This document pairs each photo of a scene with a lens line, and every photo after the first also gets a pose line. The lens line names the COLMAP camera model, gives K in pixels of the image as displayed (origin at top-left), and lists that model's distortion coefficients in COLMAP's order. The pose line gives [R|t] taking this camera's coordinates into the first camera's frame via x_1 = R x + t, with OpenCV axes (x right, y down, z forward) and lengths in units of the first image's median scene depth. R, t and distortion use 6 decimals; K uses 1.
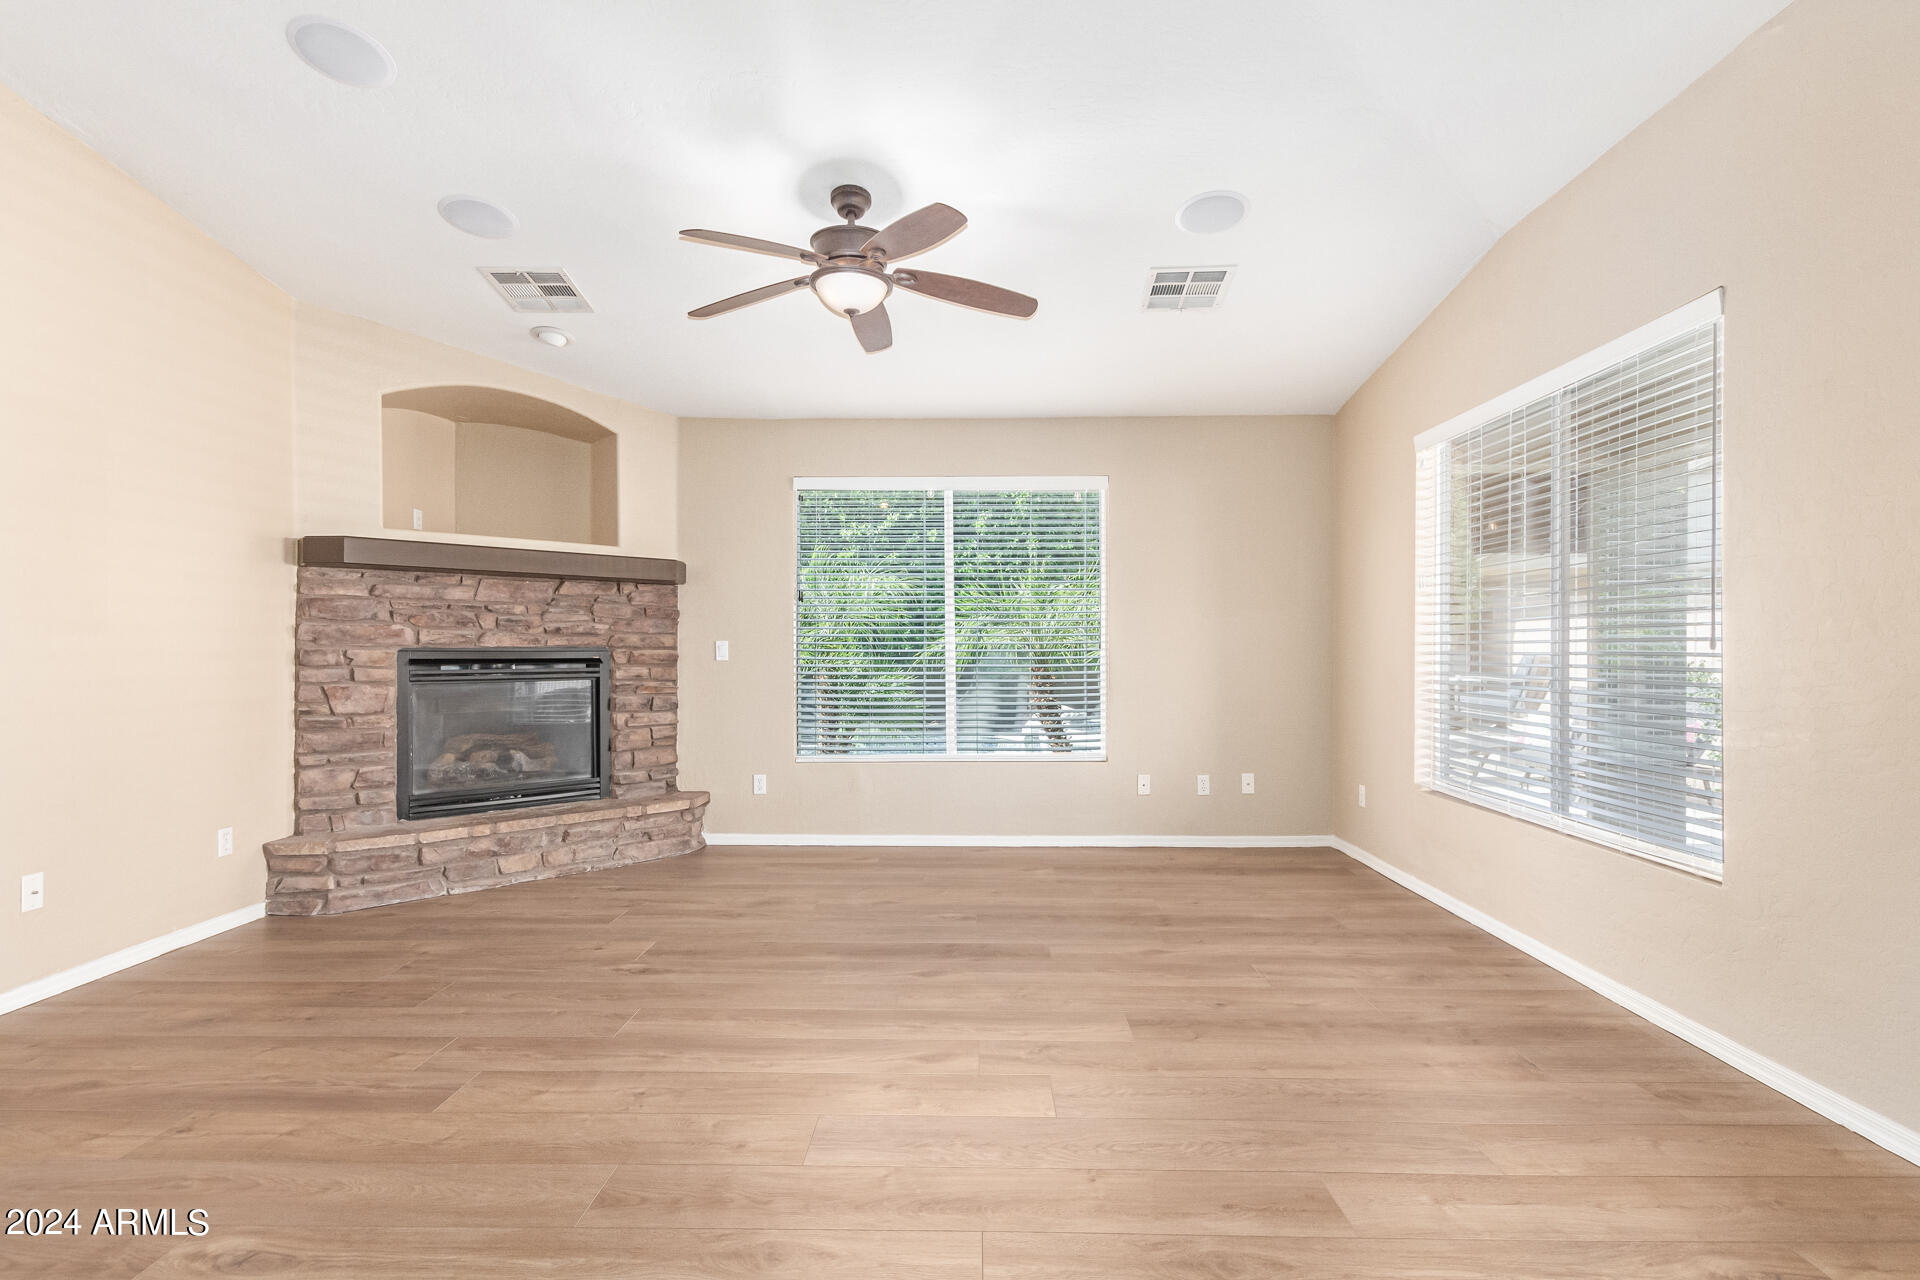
lens RADIAL K [[926.1, 0, 951.8], [0, 926.1, 648.0], [0, 0, 1]] dist [0.004290, -0.000109]
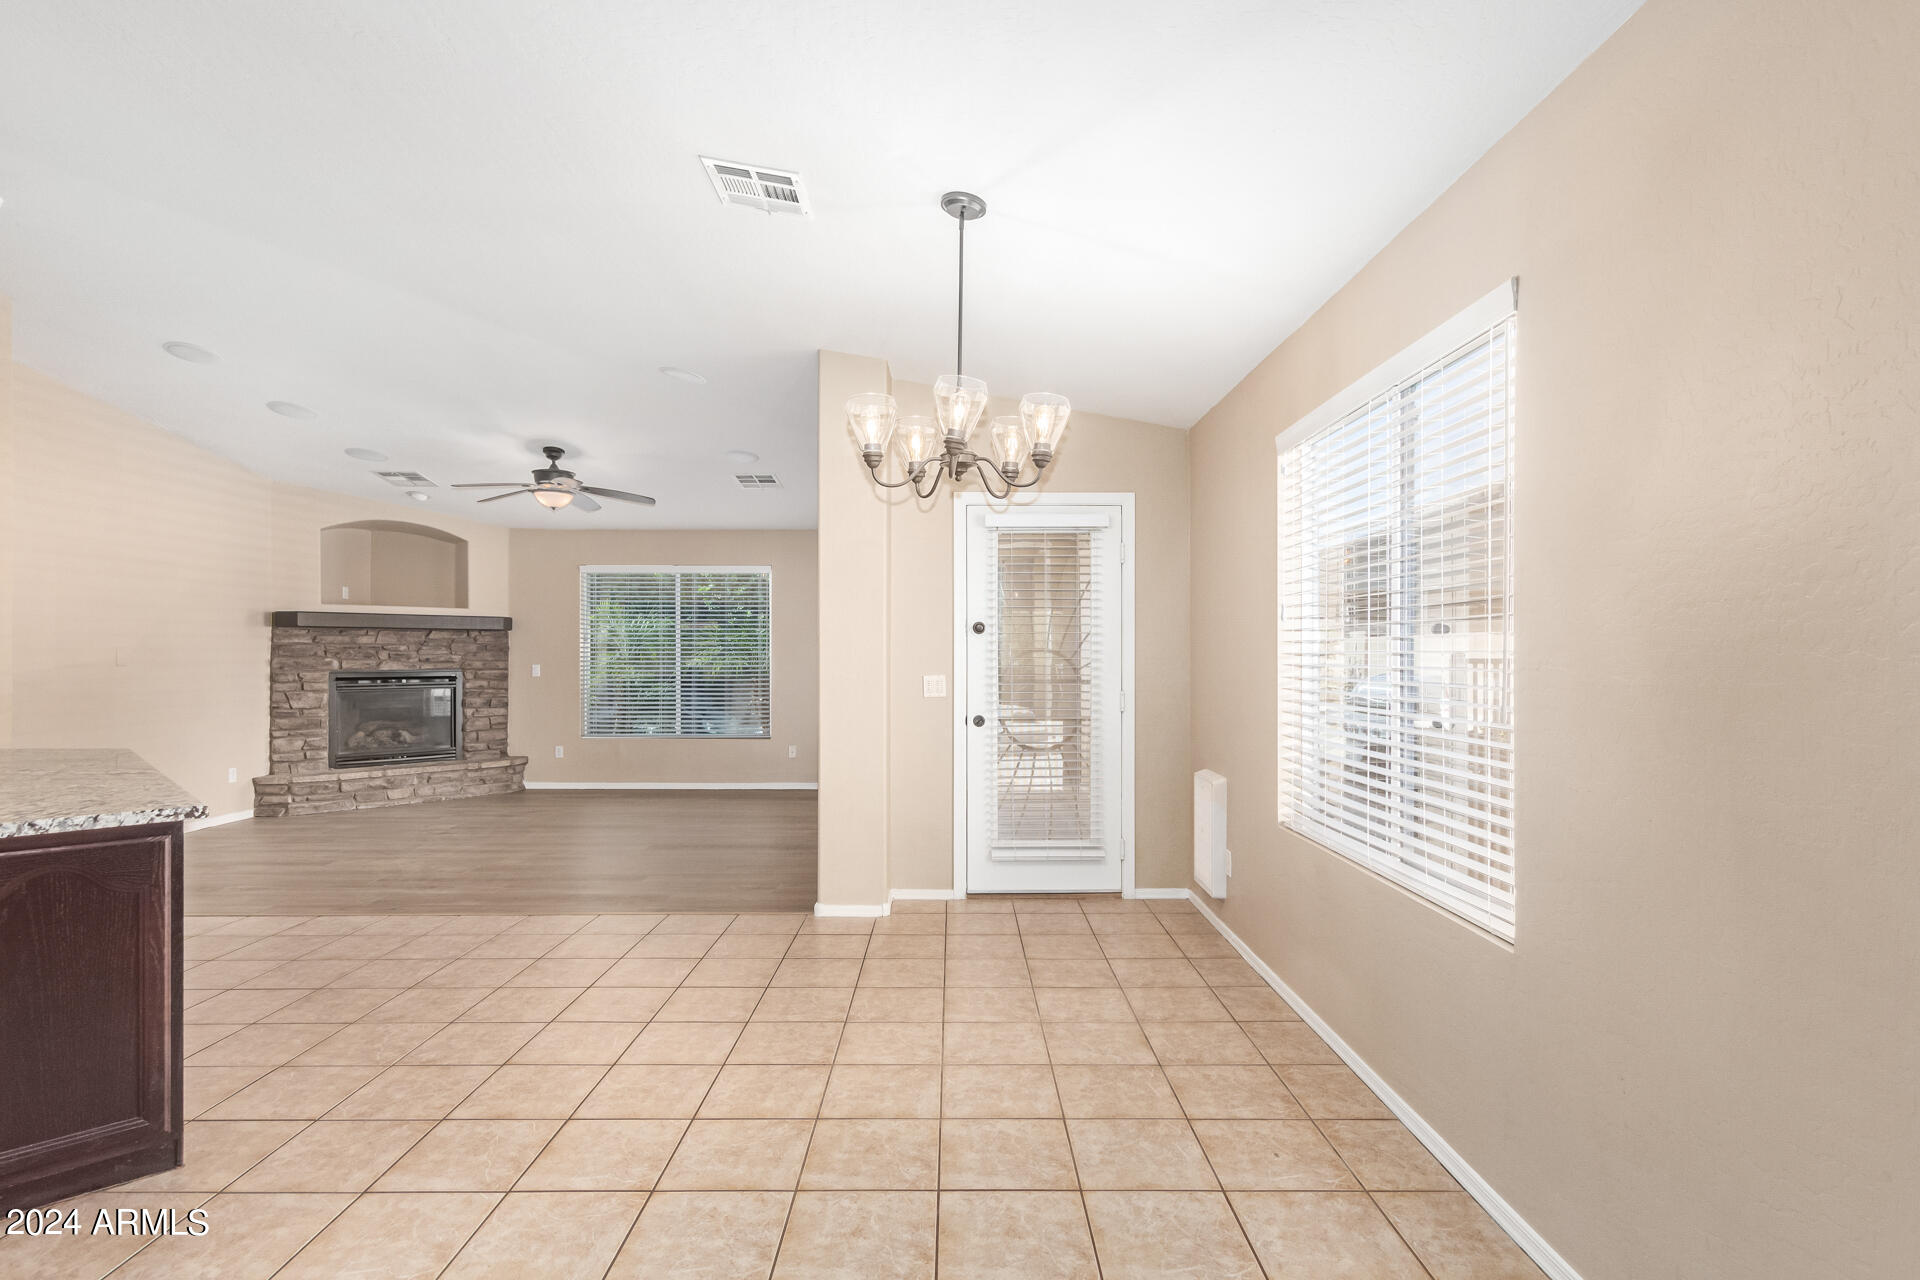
lens RADIAL K [[926.1, 0, 966.4], [0, 926.1, 647.8], [0, 0, 1]] dist [0.004290, -0.000109]
pose [[0.999710, 0.001313, 0.024041, 0.561662], [-0.001287, 0.999999, -0.001083, -0.043606], [-0.024043, 0.001051, 0.999710, -0.780873]]
